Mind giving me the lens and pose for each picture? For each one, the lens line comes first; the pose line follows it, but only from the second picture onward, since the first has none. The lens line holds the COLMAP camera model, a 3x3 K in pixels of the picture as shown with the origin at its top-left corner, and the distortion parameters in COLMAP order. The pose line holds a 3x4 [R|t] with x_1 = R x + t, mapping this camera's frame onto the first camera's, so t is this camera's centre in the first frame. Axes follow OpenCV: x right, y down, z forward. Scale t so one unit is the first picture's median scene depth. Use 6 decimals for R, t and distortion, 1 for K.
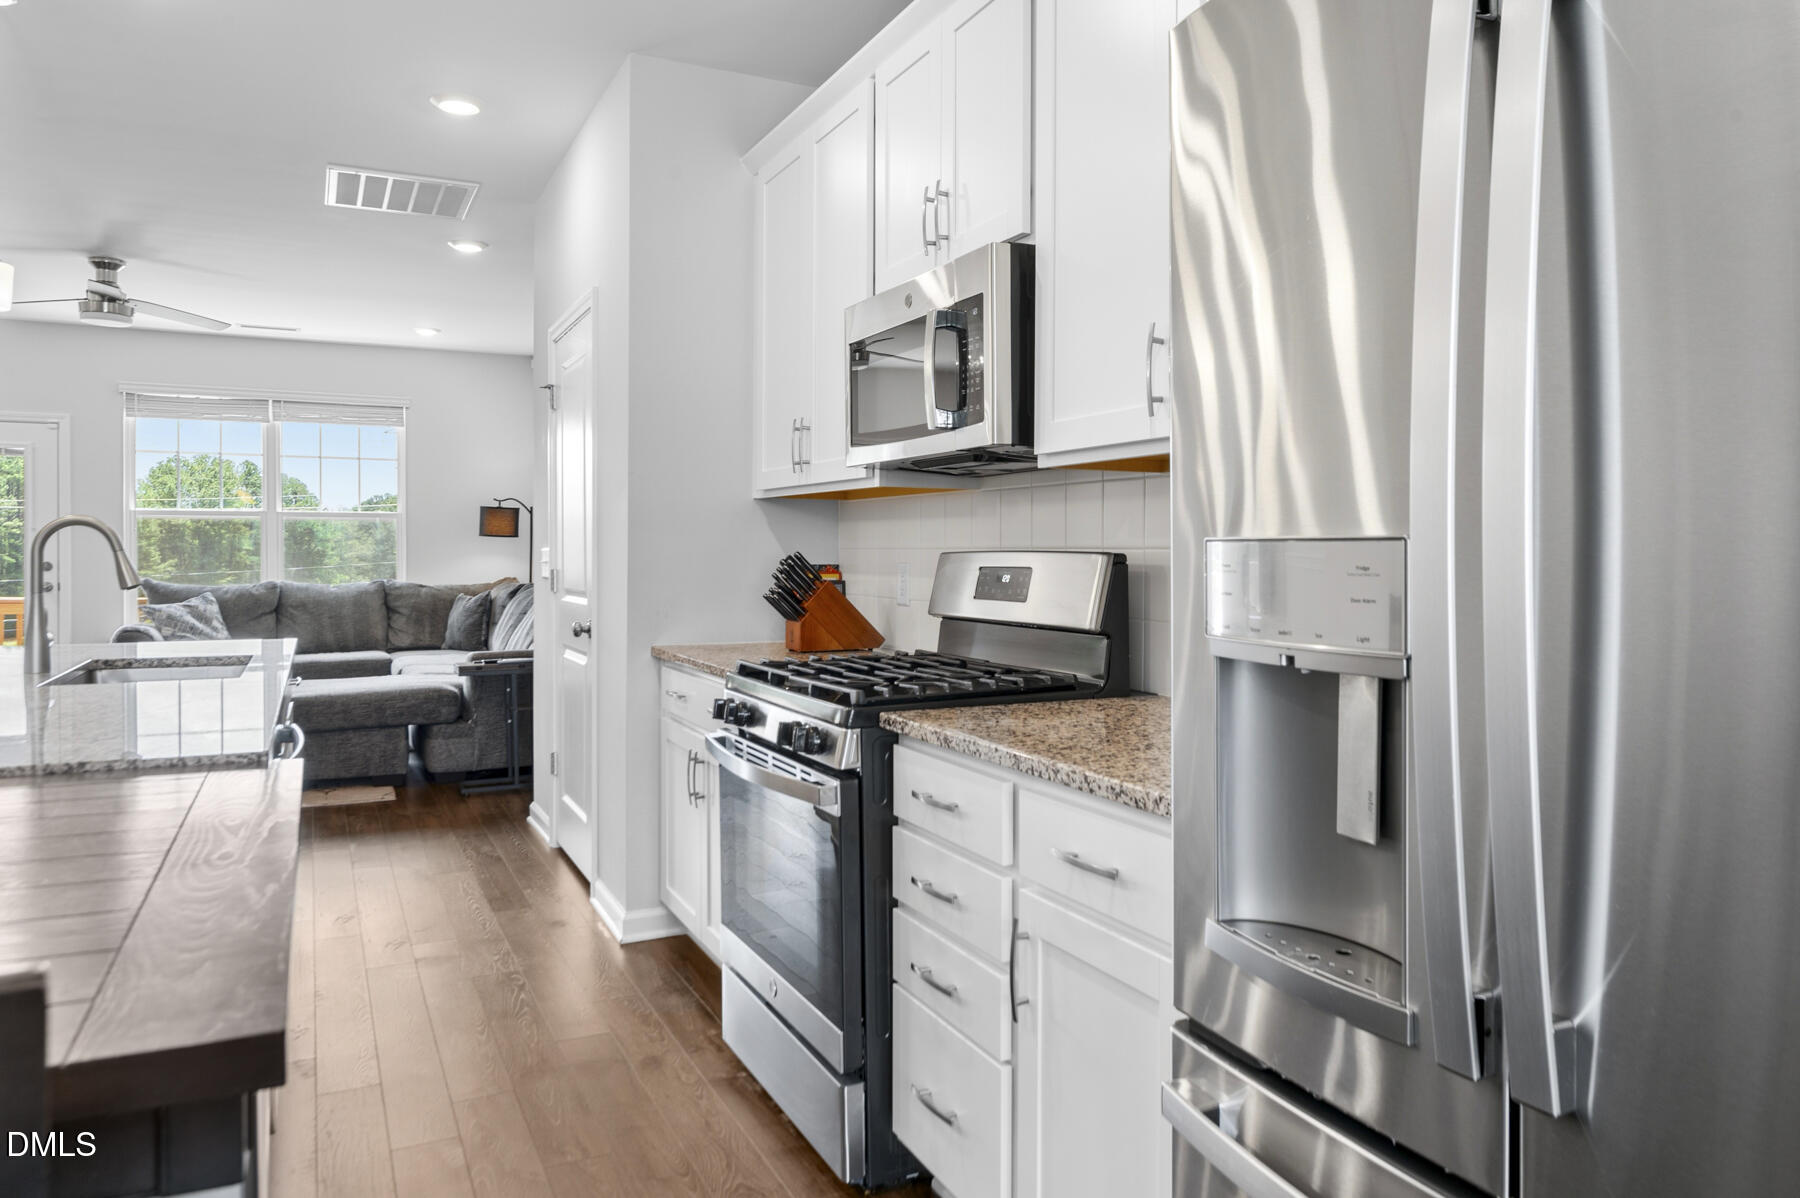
lens RADIAL K [[1200.8, 0, 902.6], [0, 1200.8, 565.6], [0, 0, 1]] dist [0.040362, -0.055972]
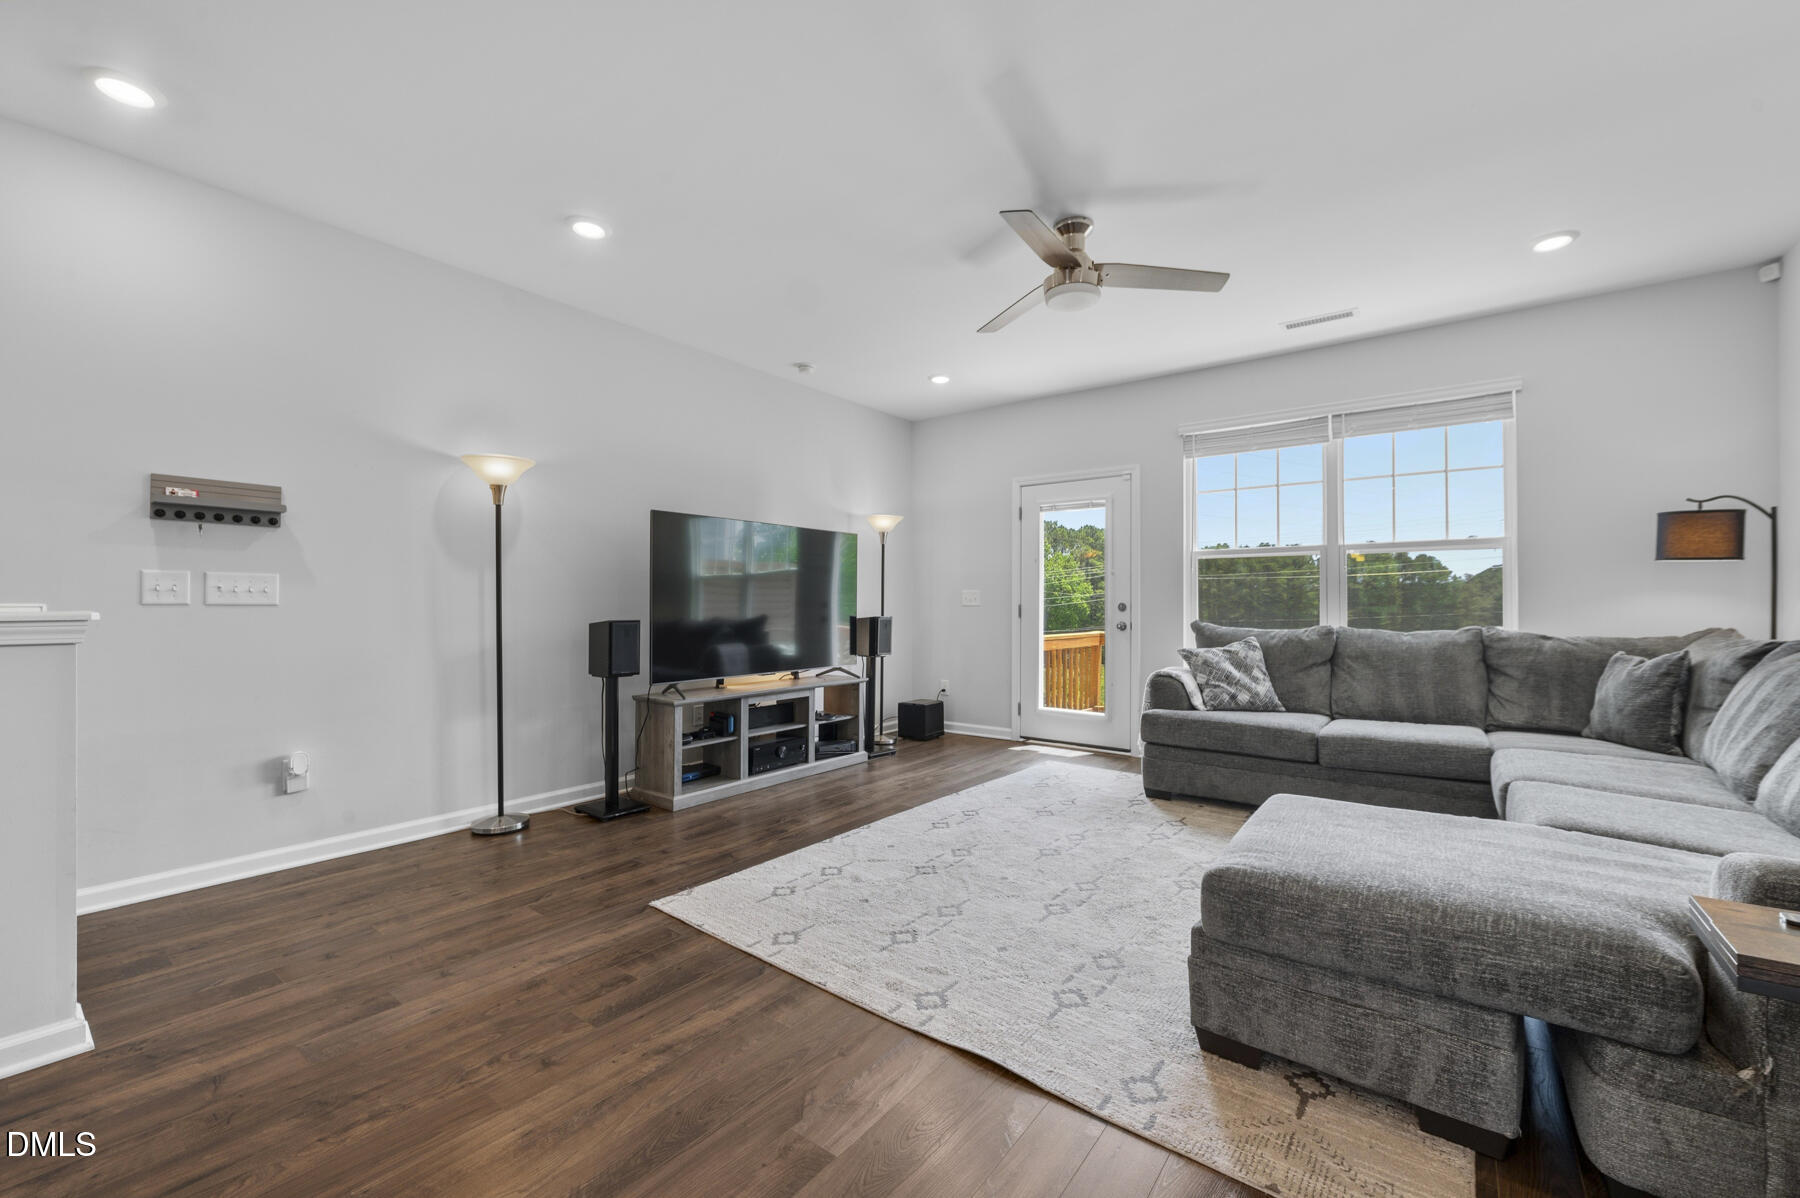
lens RADIAL K [[720.2, 0, 916.2], [0, 720.2, 596.1], [0, 0, 1]] dist [-0.006738, -0.000029]
pose [[0.462265, -0.012314, -0.886656, -0.301910], [-0.007961, 0.999806, -0.018036, 0.005388], [0.886706, 0.015396, 0.462077, 0.738498]]
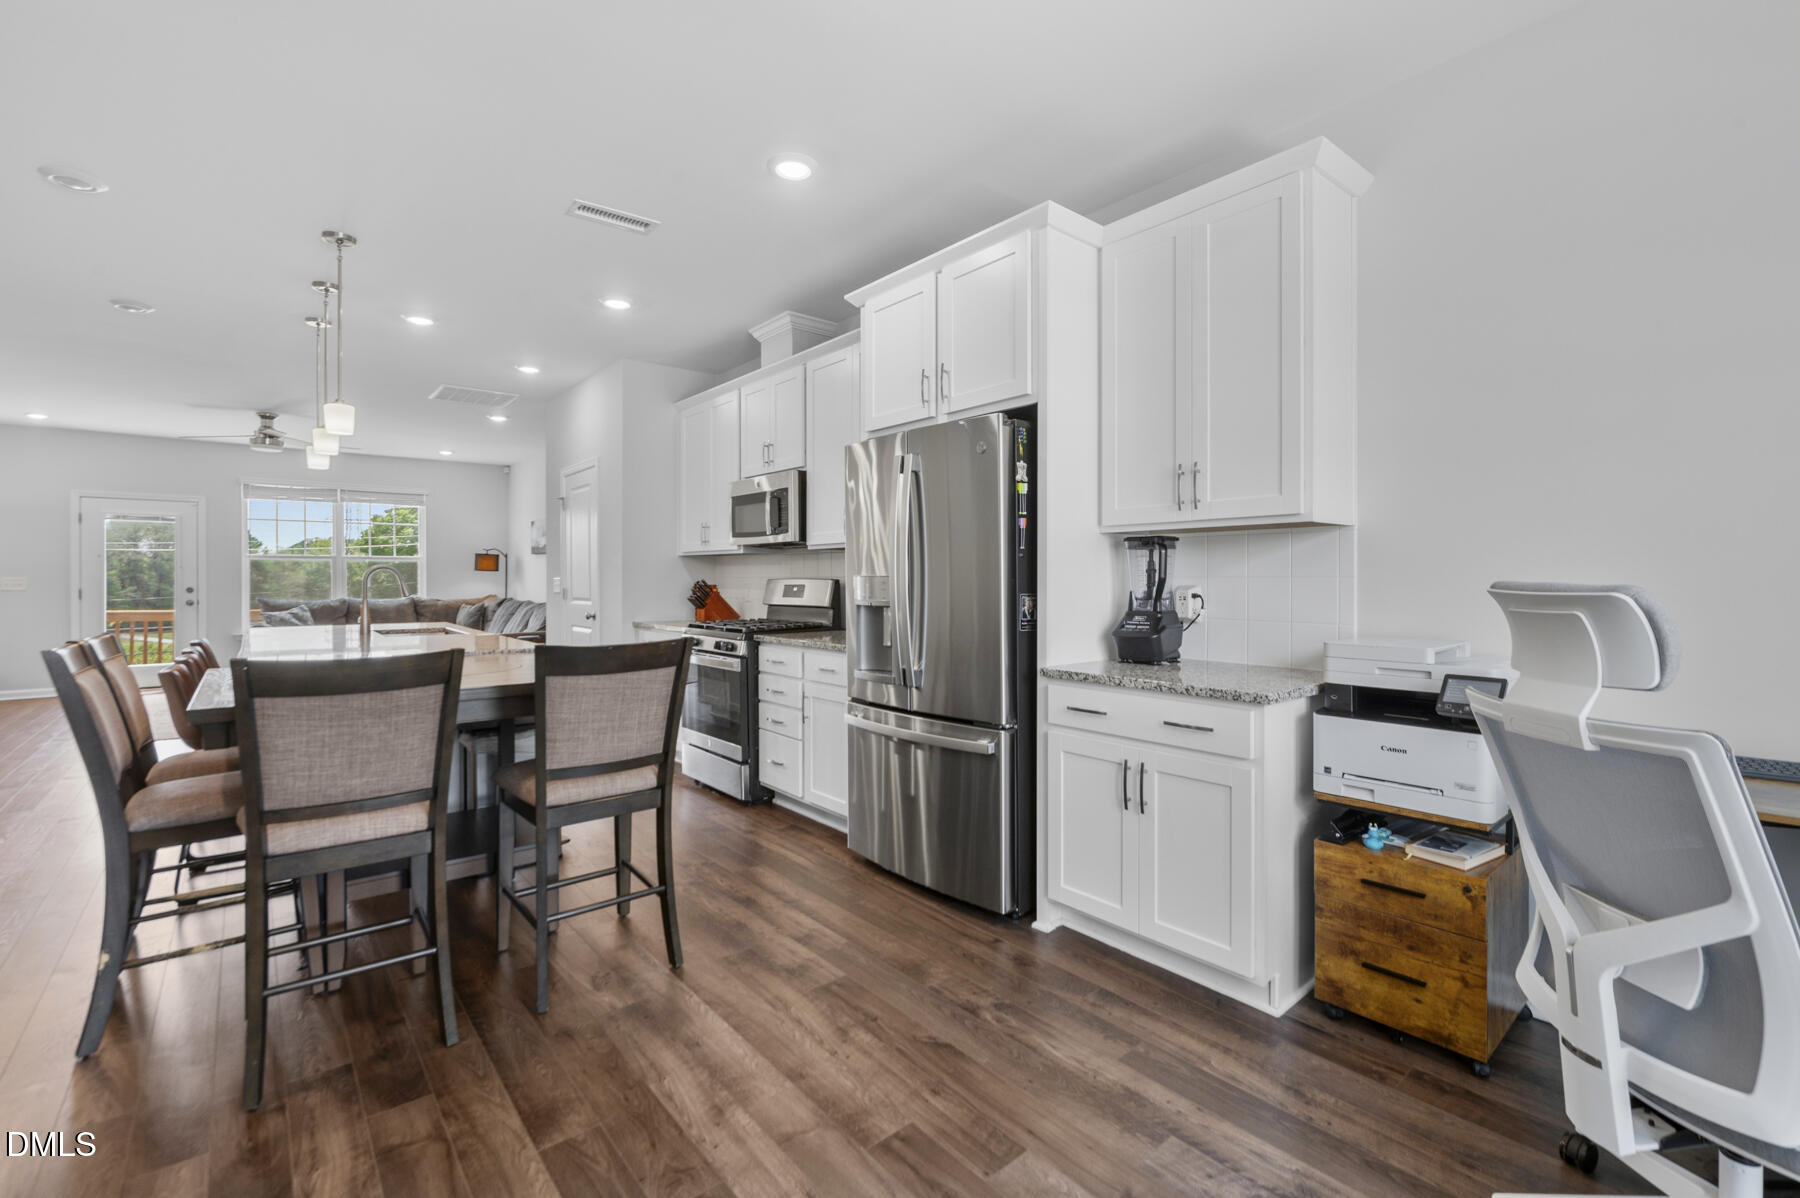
lens RADIAL K [[756.3, 0, 930.9], [0, 756.3, 590.0], [0, 0, 1]] dist [-0.029641, -0.000092]
pose [[0.958203, -0.007144, 0.285999, -0.047925], [0.006222, 0.999972, 0.004132, 0.003680], [-0.286020, -0.002180, 0.958221, -0.316859]]
